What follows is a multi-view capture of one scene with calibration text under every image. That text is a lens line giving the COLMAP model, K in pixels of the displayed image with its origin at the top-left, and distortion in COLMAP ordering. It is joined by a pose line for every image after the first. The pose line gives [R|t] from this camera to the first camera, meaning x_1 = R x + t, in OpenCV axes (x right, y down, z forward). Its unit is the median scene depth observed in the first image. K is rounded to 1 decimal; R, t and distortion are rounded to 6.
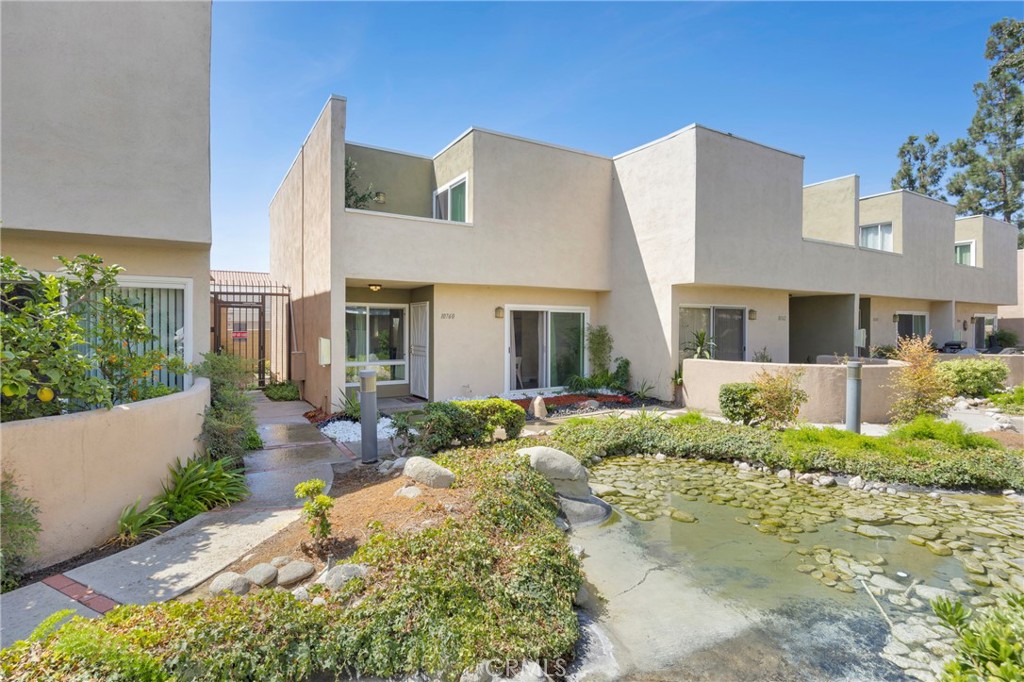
lens RADIAL K [[510.9, 0, 516.6], [0, 510.9, 354.1], [0, 0, 1]] dist [-0.000226, 0.000202]
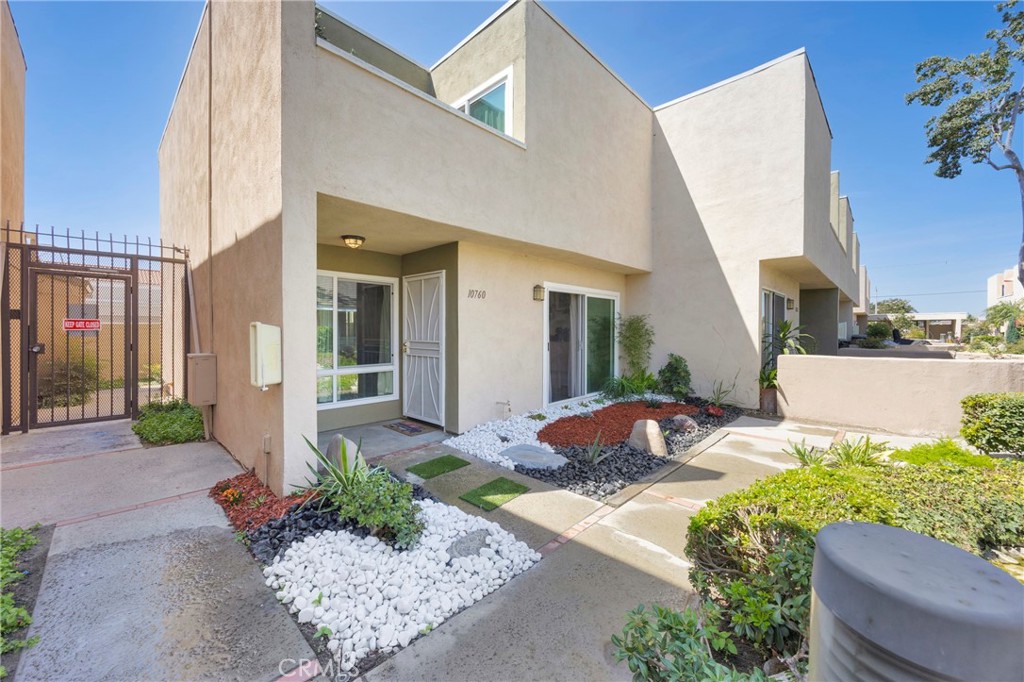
lens RADIAL K [[389.5, 0, 511.5], [0, 389.5, 343.3], [0, 0, 1]] dist [-0.002929, -0.000491]
pose [[0.967301, -0.009764, 0.253445, -0.199085], [0.012943, 0.999857, -0.010878, -0.007003], [-0.253302, 0.013802, 0.967289, 0.483216]]
